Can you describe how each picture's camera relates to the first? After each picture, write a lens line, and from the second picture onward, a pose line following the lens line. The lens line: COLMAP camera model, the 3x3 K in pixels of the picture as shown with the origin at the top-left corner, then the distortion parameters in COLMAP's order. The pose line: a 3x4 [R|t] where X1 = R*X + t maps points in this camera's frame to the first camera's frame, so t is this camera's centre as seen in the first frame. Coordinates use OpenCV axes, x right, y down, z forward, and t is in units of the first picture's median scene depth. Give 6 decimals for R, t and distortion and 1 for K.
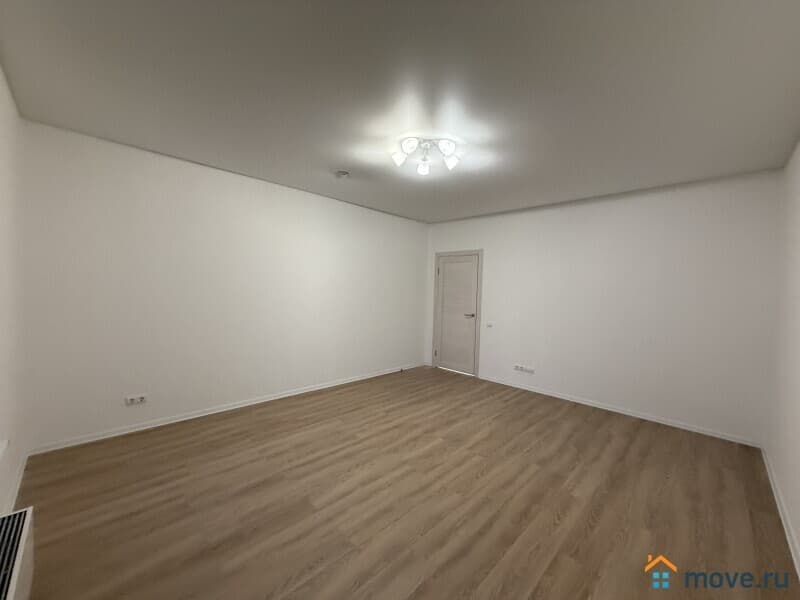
lens RADIAL K [[319.3, 0, 397.6], [0, 319.3, 295.6], [0, 0, 1]] dist [-0.000460, 0.000424]
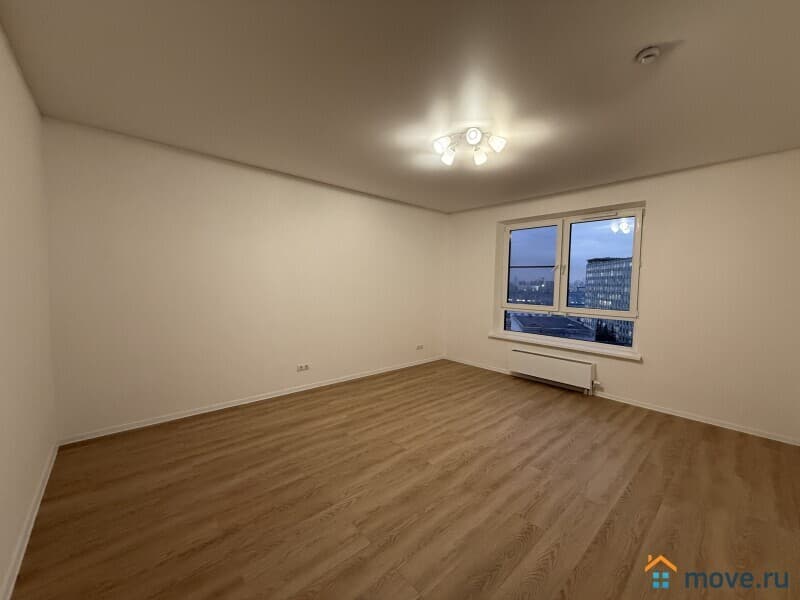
lens RADIAL K [[319.3, 0, 395.4], [0, 319.3, 297.2], [0, 0, 1]] dist [-0.000460, 0.000424]
pose [[-0.996991, -0.051443, 0.057990, 0.222843], [-0.047420, 0.996508, 0.068730, -0.025606], [-0.061323, 0.065773, -0.995948, 1.965421]]
